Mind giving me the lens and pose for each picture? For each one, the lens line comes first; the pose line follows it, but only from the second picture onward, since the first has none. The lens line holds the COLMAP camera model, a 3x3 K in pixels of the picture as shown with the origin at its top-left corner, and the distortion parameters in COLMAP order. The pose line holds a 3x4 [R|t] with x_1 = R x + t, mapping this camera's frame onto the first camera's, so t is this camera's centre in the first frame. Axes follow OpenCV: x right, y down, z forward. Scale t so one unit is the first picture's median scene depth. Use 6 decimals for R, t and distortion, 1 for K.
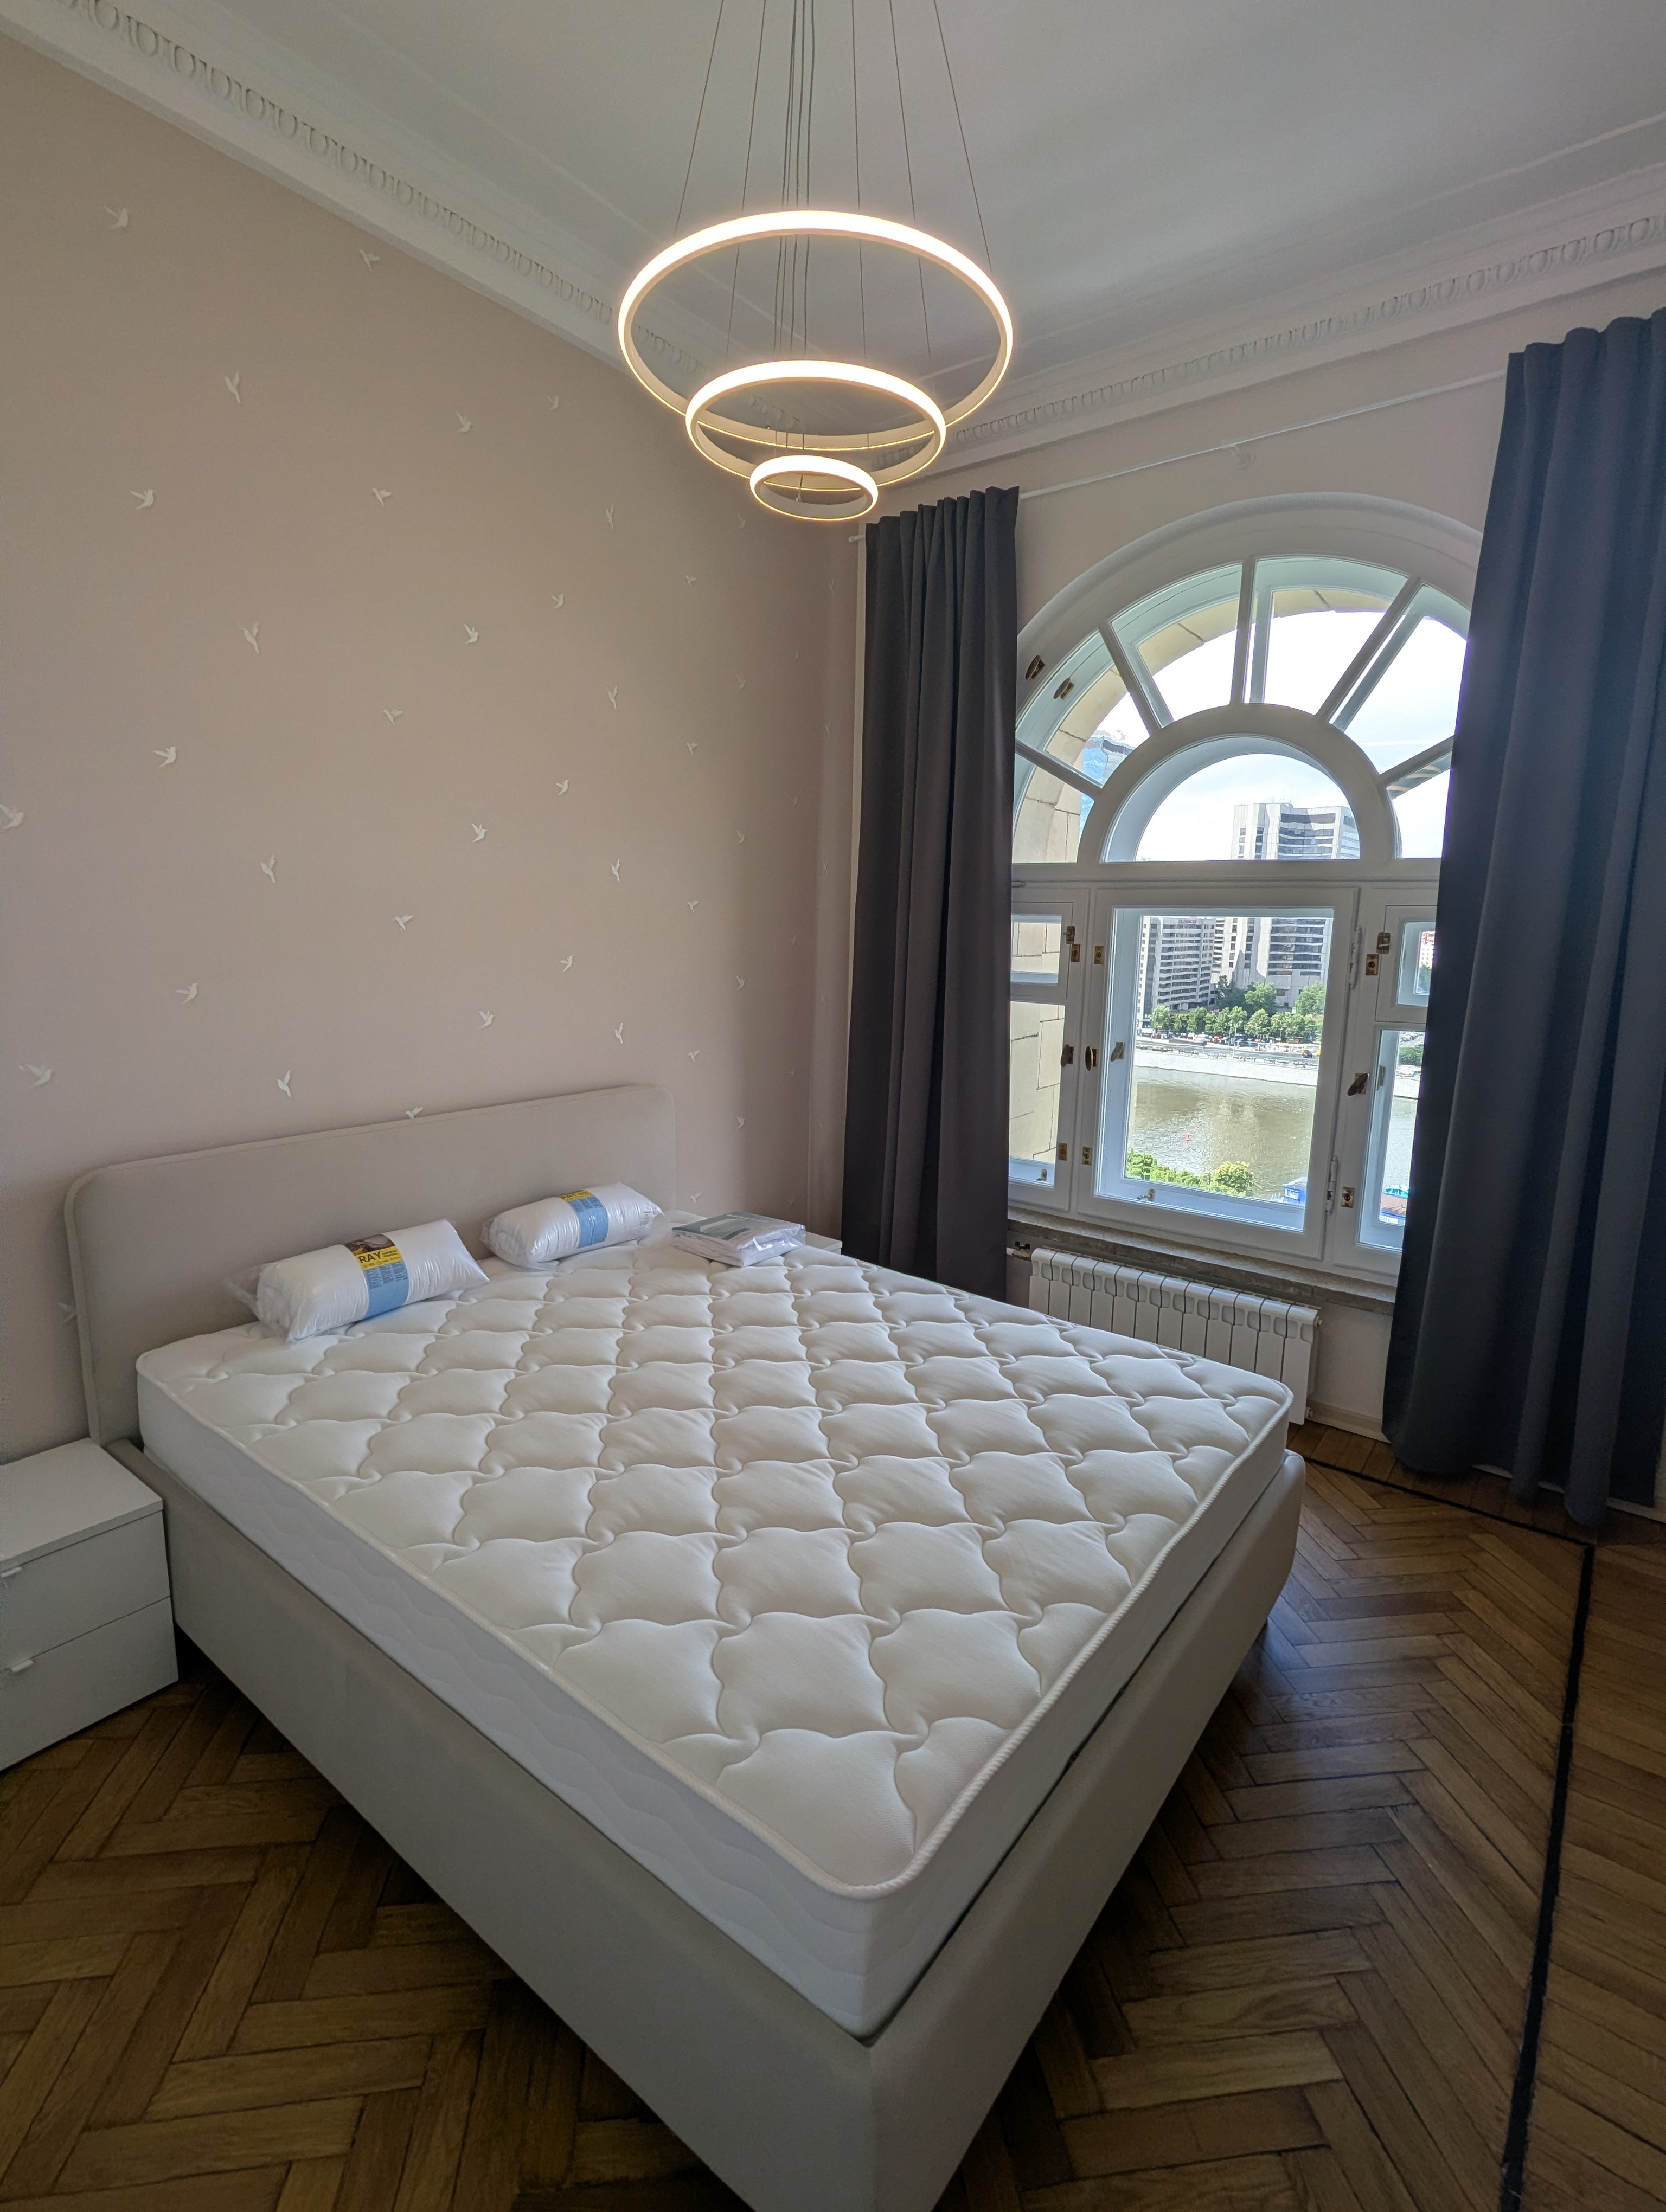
lens RADIAL K [[1055.4, 0, 833.7], [0, 1055.4, 1106.0], [0, 0, 1]] dist [-0.000643, -0.000036]
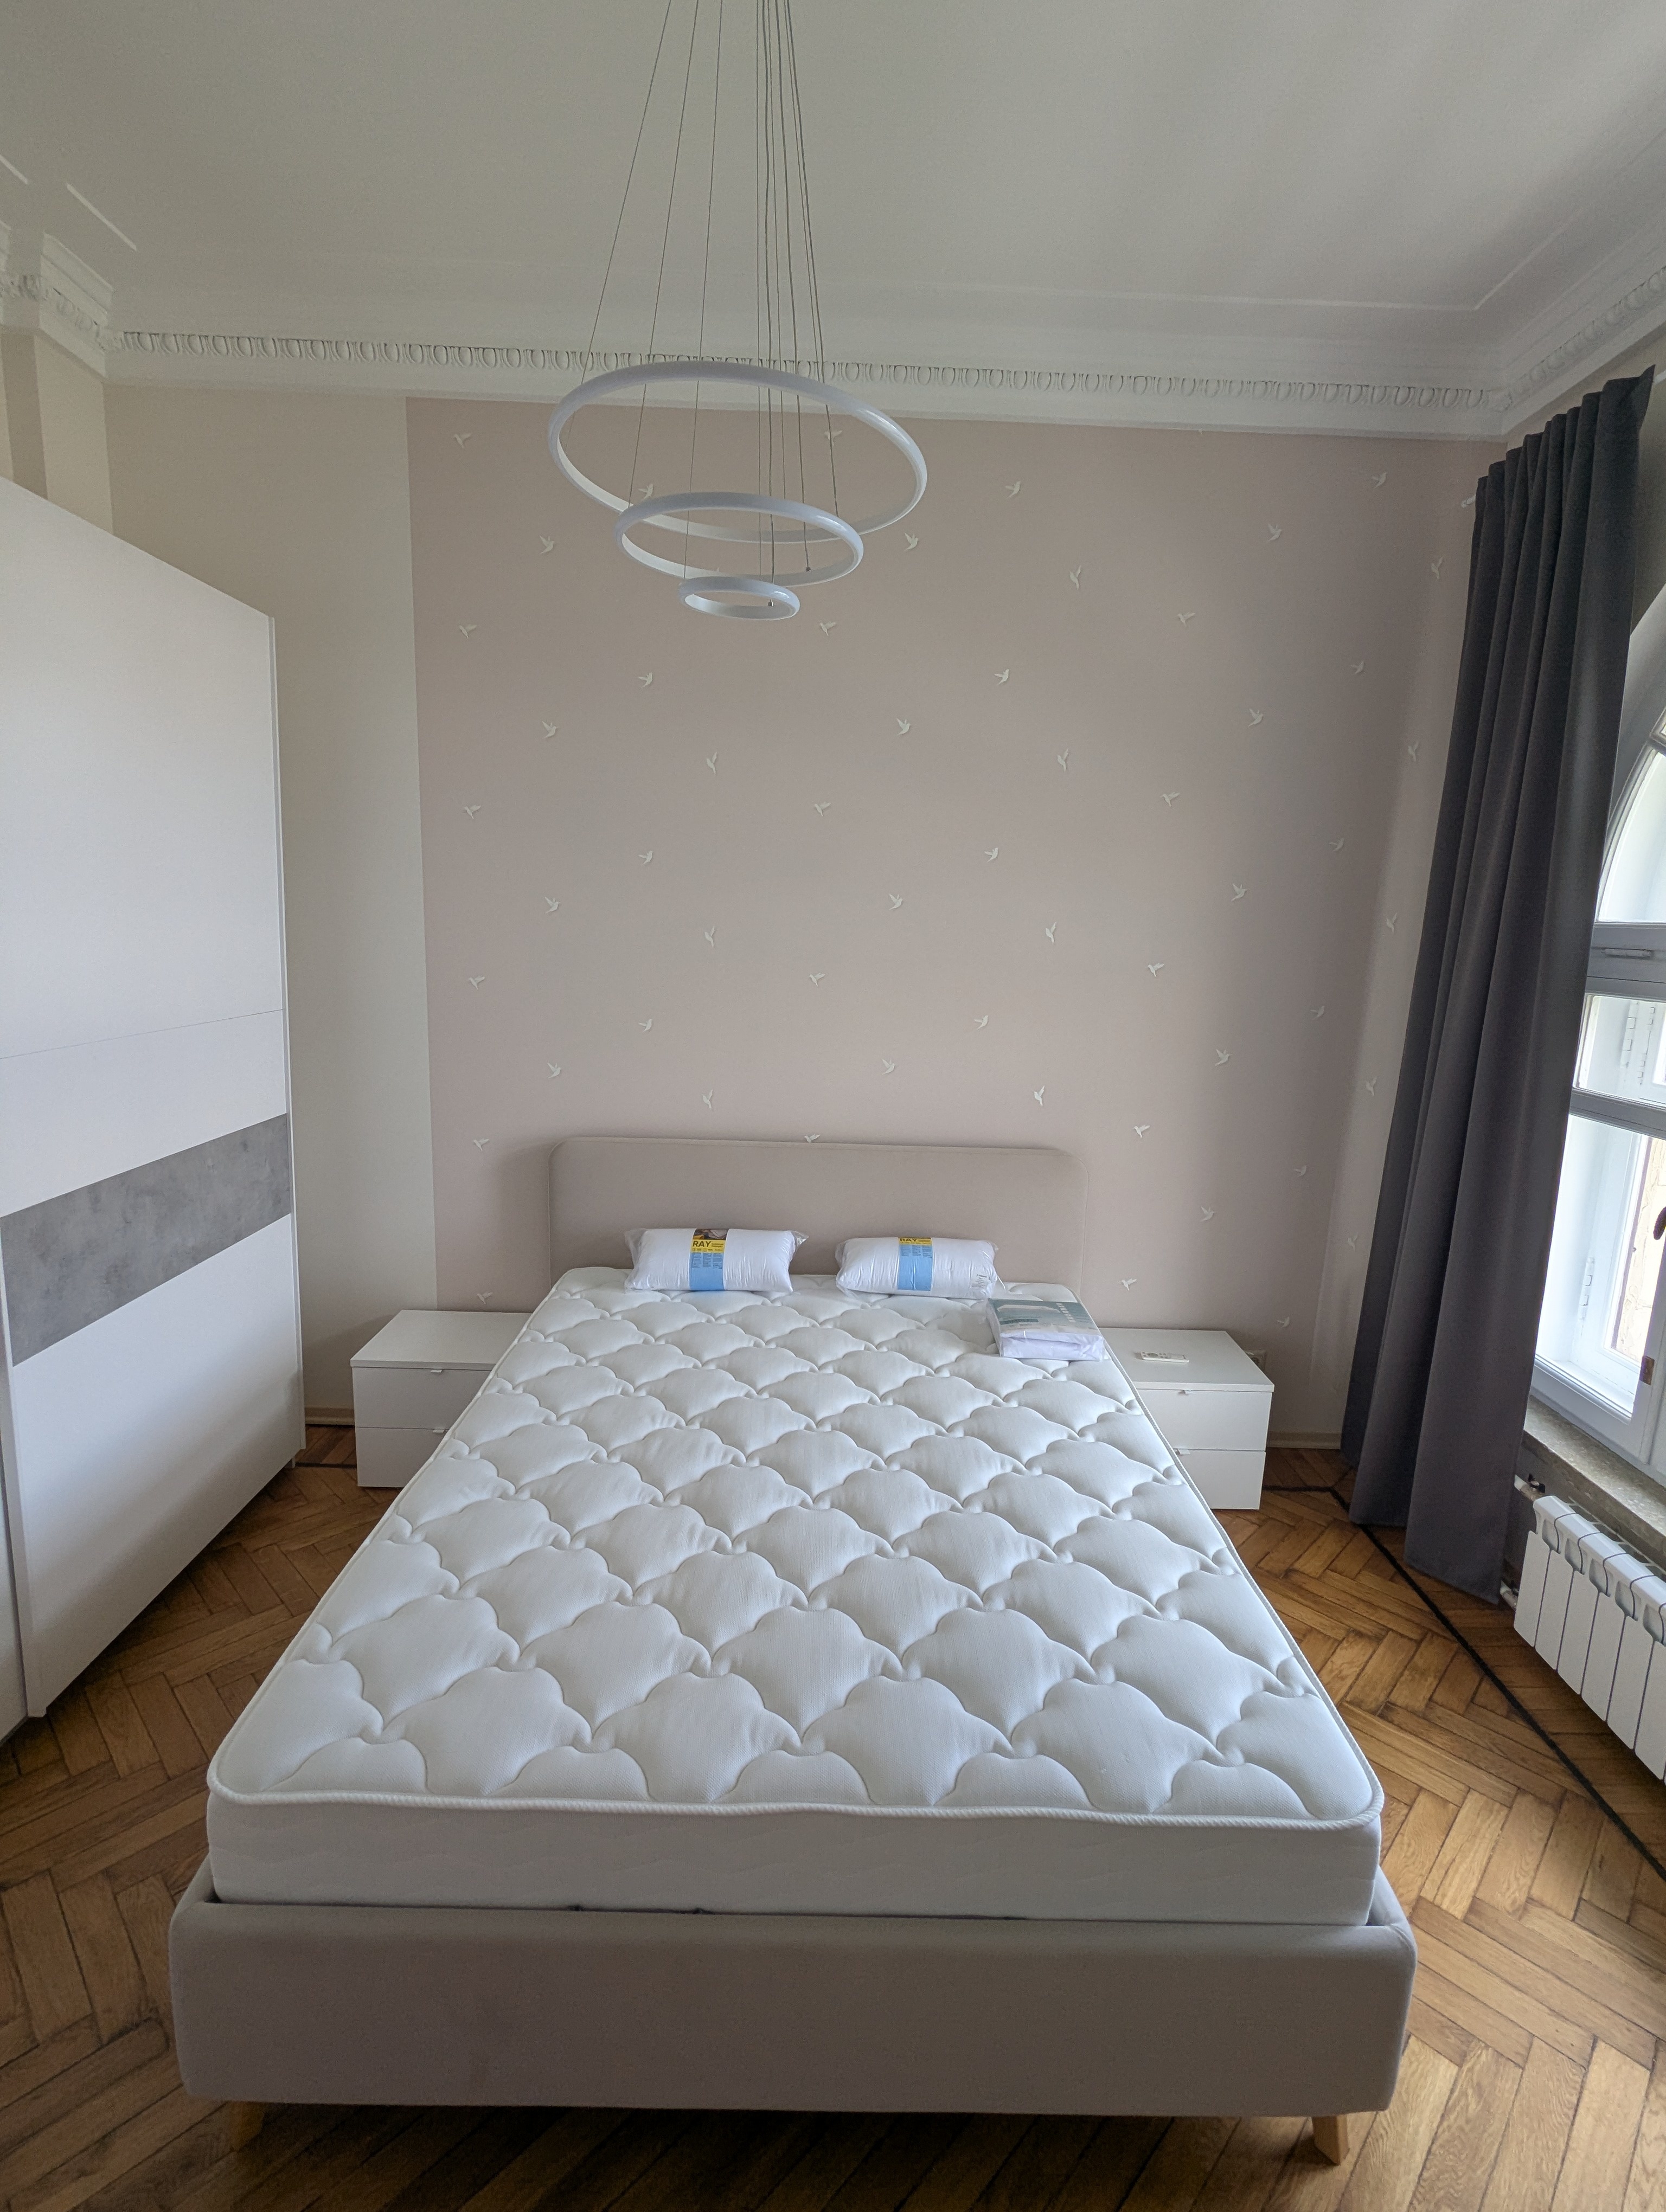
lens RADIAL K [[1055.4, 0, 830.8], [0, 1055.4, 1107.8], [0, 0, 1]] dist [-0.000643, -0.000036]
pose [[0.614347, 0.148431, -0.774949, 0.533988], [-0.158808, 0.985309, 0.062826, -0.105895], [0.772889, 0.084471, 0.628893, 0.270487]]
